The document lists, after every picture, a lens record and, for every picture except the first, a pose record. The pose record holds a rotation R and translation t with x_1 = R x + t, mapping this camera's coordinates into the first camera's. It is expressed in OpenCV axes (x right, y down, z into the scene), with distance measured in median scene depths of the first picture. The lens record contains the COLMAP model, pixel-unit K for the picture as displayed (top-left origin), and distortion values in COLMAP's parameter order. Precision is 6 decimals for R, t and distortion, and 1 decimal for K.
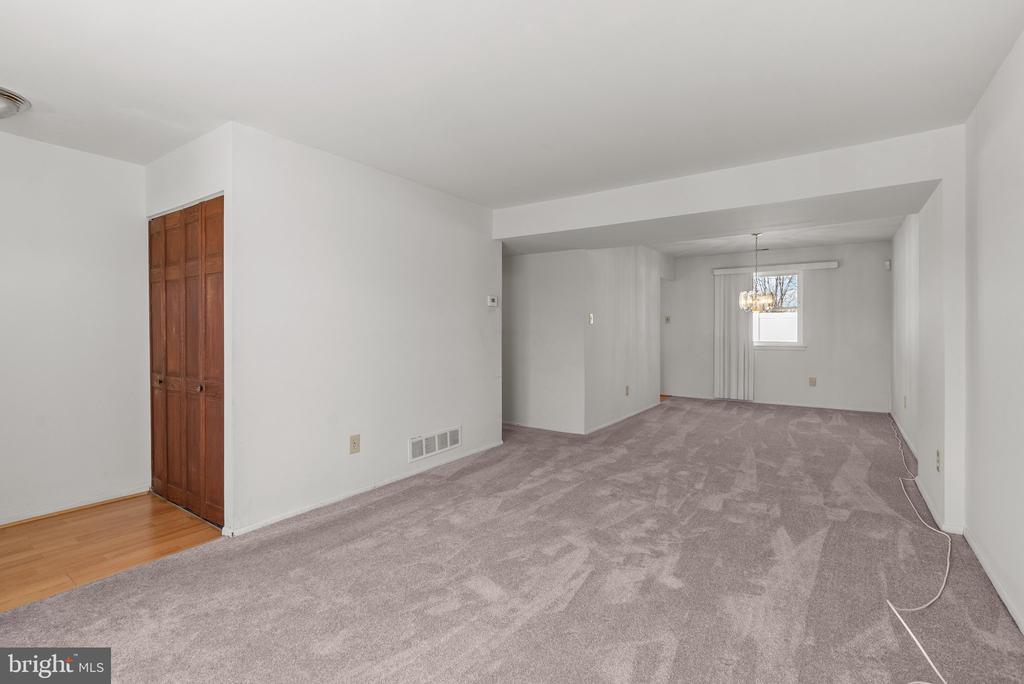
lens RADIAL K [[473.0, 0, 512.2], [0, 473.0, 328.9], [0, 0, 1]] dist [-0.010738, 0.007385]
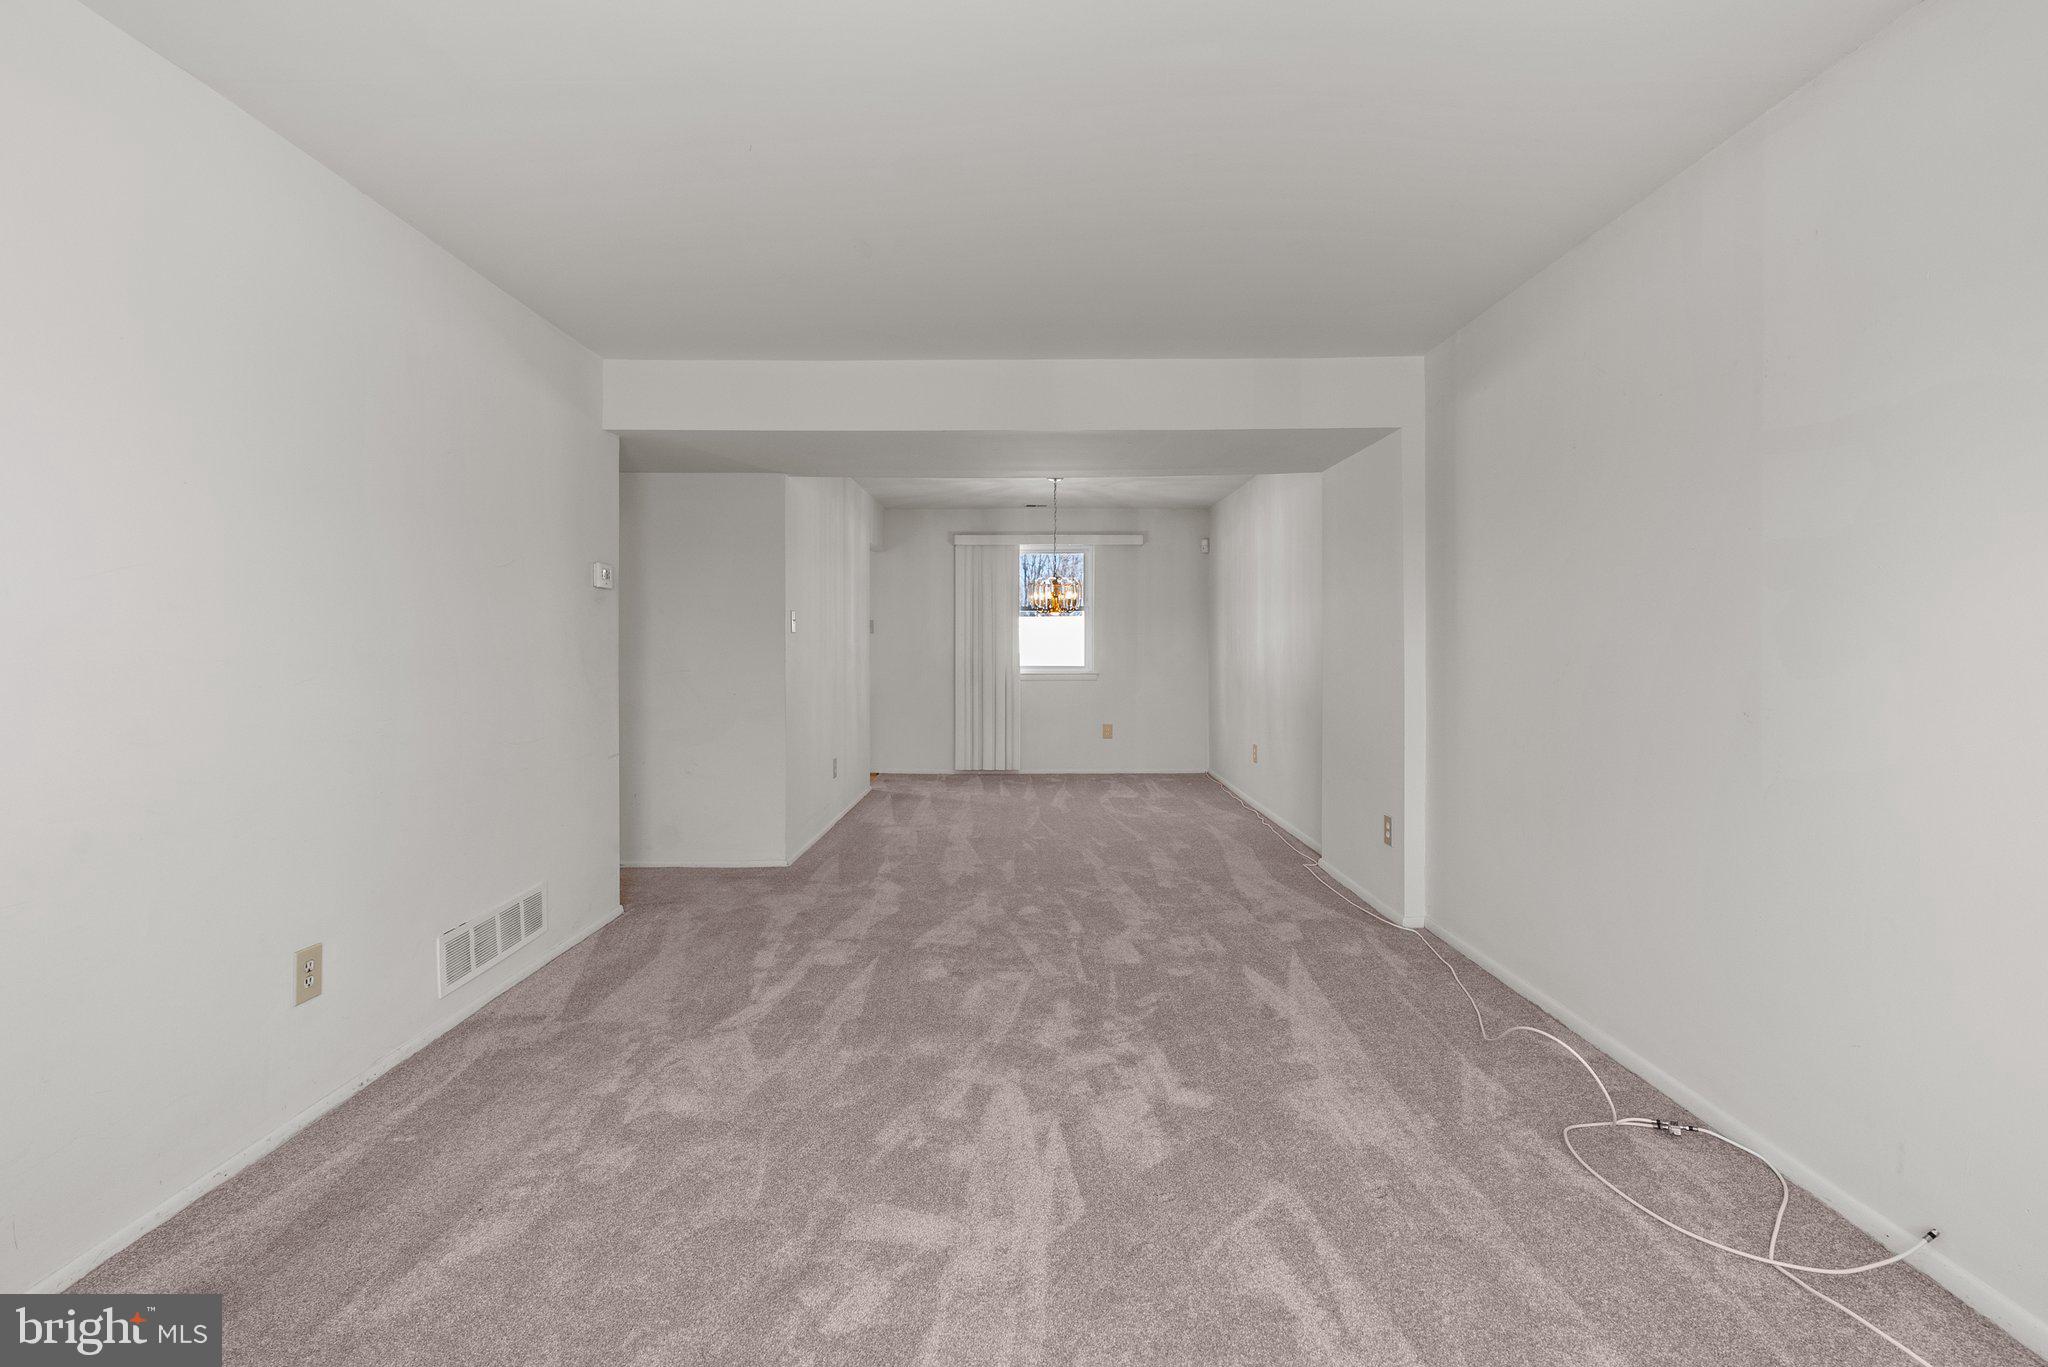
lens RADIAL K [[947.2, 0, 1027.3], [0, 947.2, 632.6], [0, 0, 1]] dist [-0.002952, 0.000652]
pose [[0.818492, 0.007202, 0.574473, -0.281790], [0.001008, 0.999902, -0.013971, 0.005780], [-0.574517, 0.012014, 0.818405, 0.124559]]
